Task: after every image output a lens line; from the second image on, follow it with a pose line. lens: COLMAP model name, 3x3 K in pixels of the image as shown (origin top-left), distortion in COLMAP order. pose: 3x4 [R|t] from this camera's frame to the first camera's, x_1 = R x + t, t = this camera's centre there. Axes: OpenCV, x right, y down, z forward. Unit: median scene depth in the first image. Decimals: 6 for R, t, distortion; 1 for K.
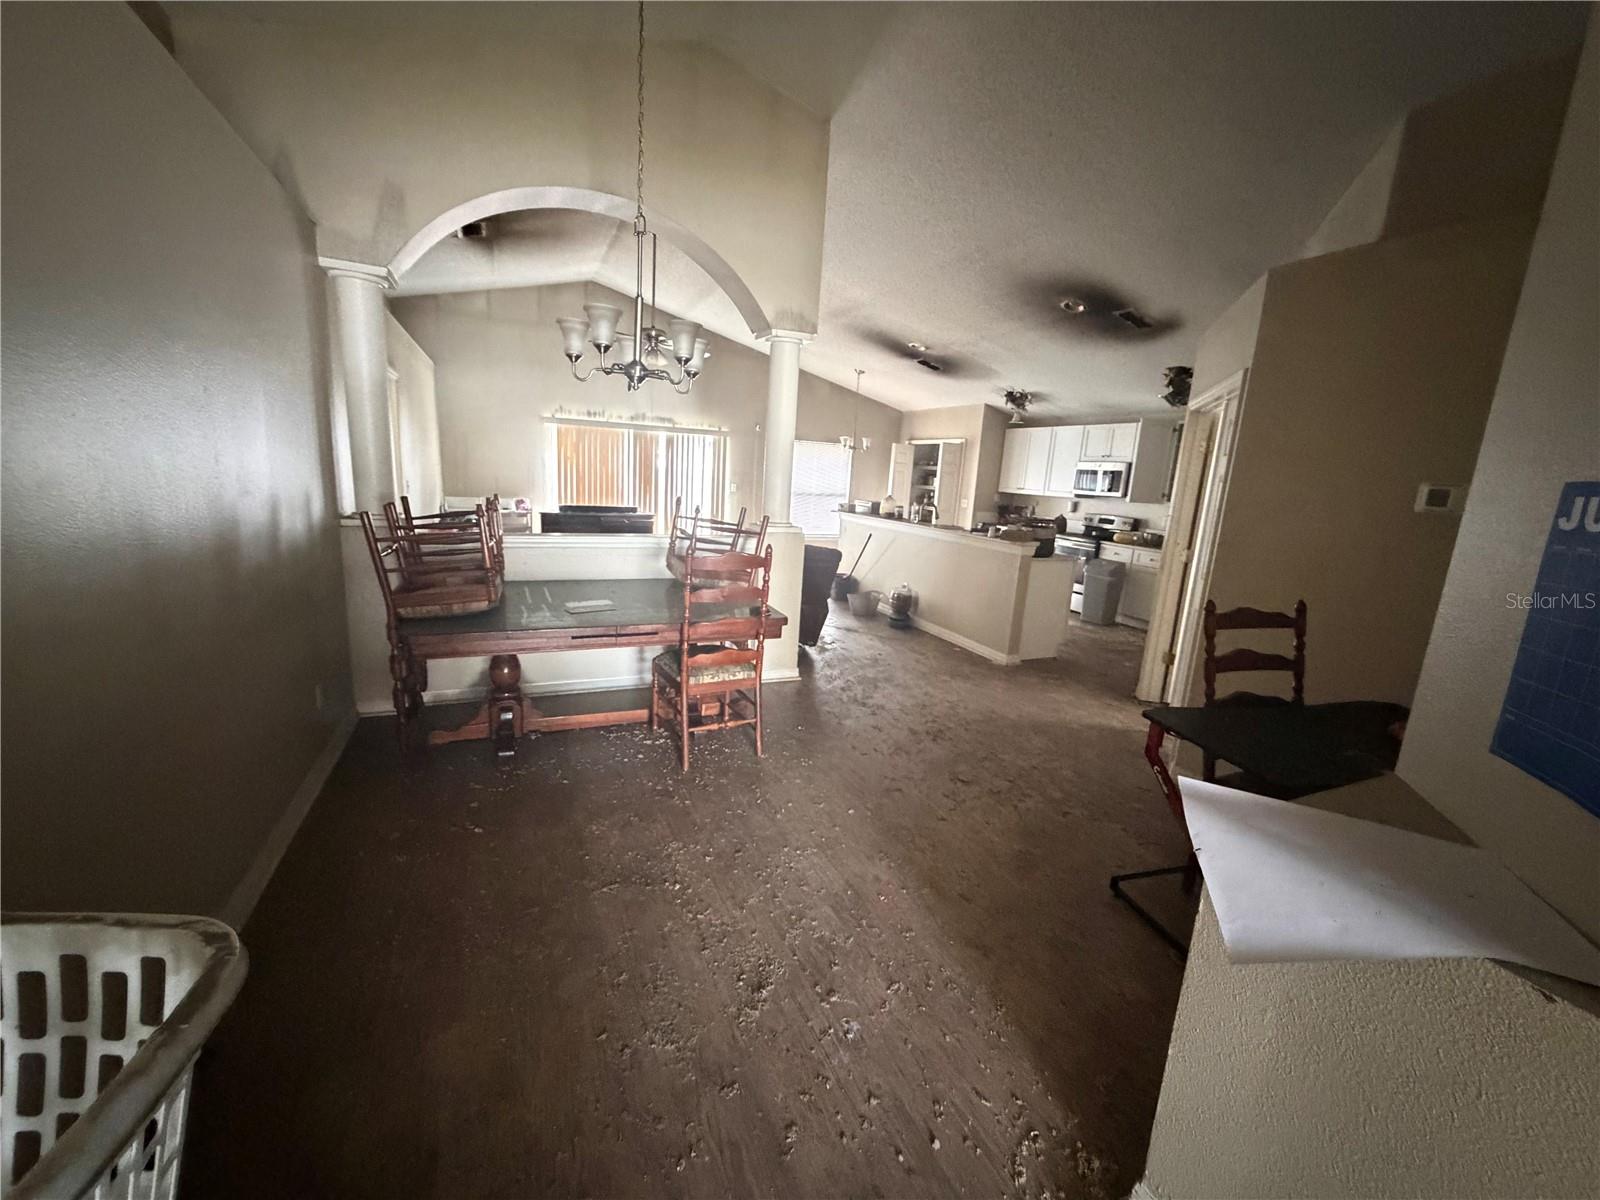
lens RADIAL K [[641.9, 0, 800.0], [0, 641.9, 600.0], [0, 0, 1]] dist [-0.000687, 0.000179]
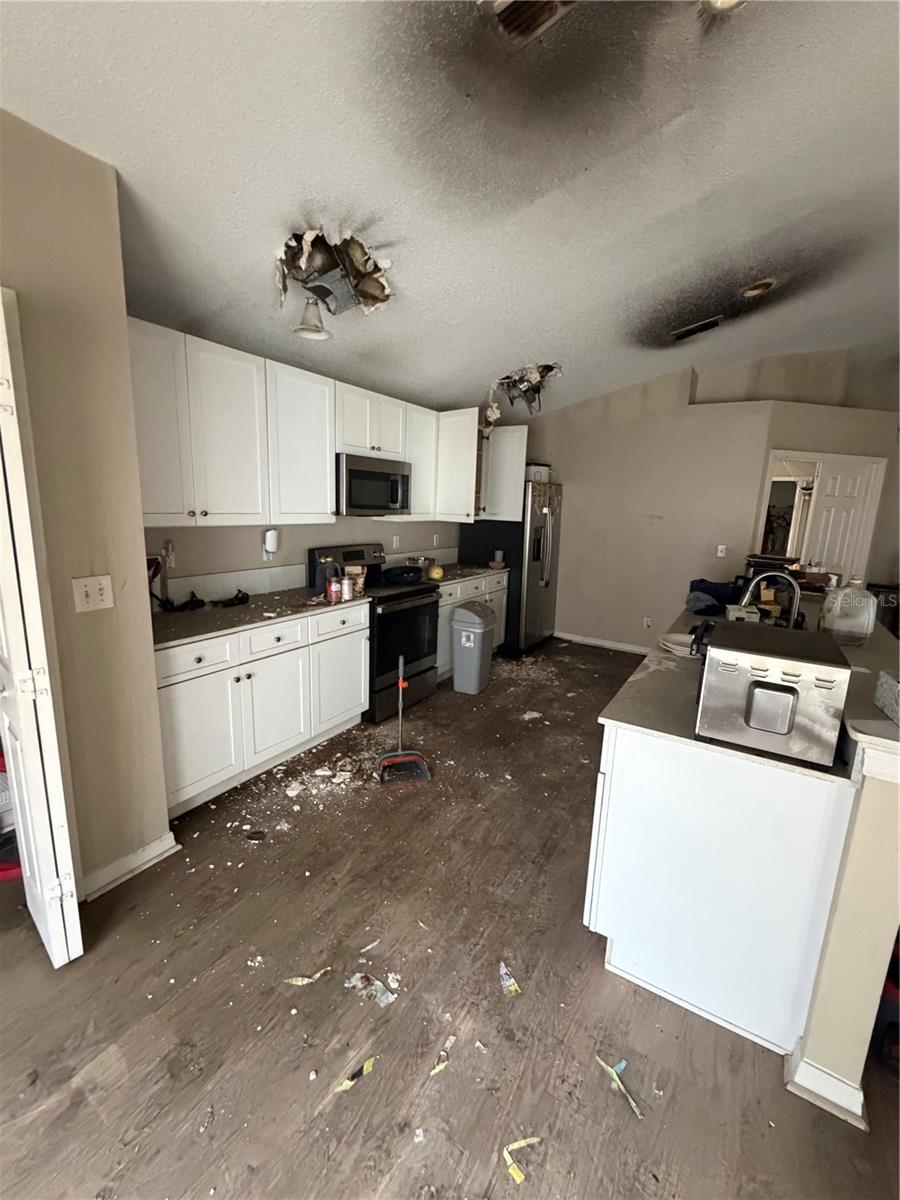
lens RADIAL K [[498.8, 0, 450.0], [0, 498.8, 600.0], [0, 0, 1]] dist [0.001531, 0.000085]
pose [[-0.557095, -0.236453, 0.796075, 0.034397], [0.097101, 0.933485, 0.345219, -0.209207], [-0.824752, 0.269620, -0.497081, 1.028682]]
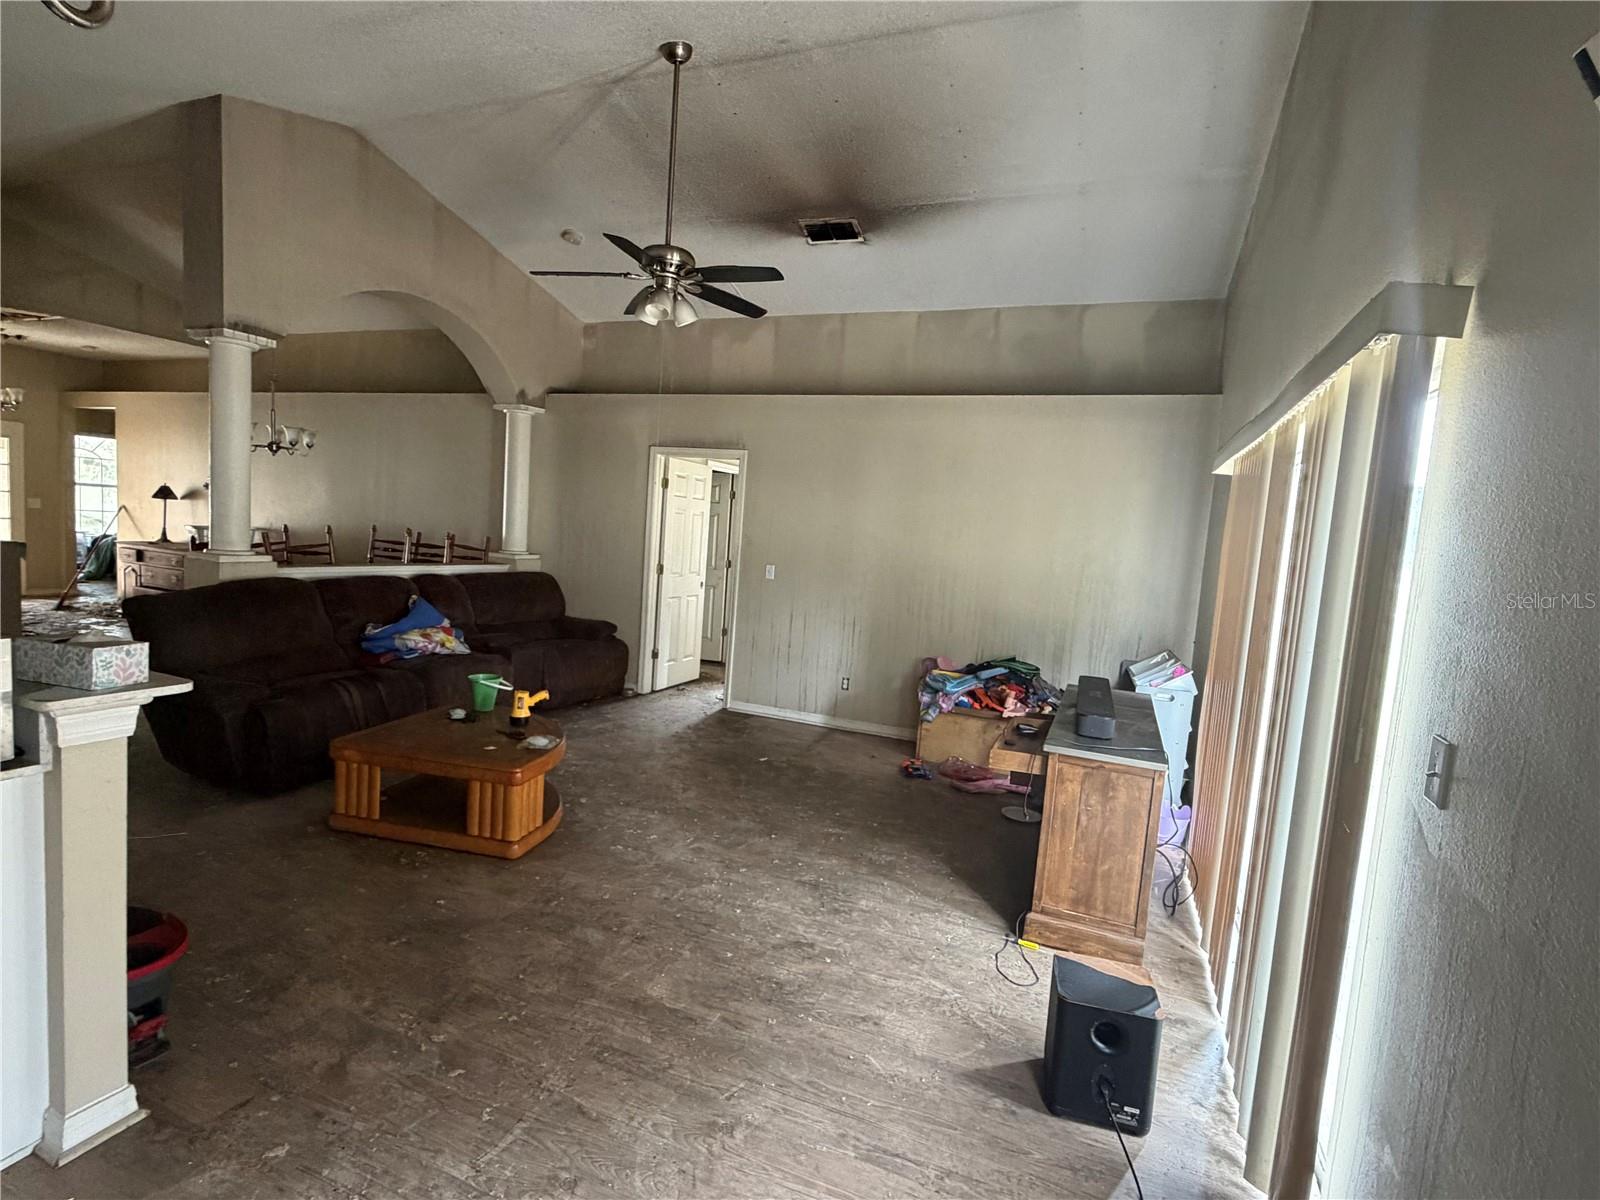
lens RADIAL K [[801.3, 0, 800.0], [0, 801.3, 600.0], [0, 0, 1]] dist [-0.001061, -0.002088]
pose [[-0.715487, -0.048210, -0.696961, 0.074440], [-0.249824, 0.949307, 0.190800, -0.221384], [0.652431, 0.310633, -0.691260, 1.114398]]
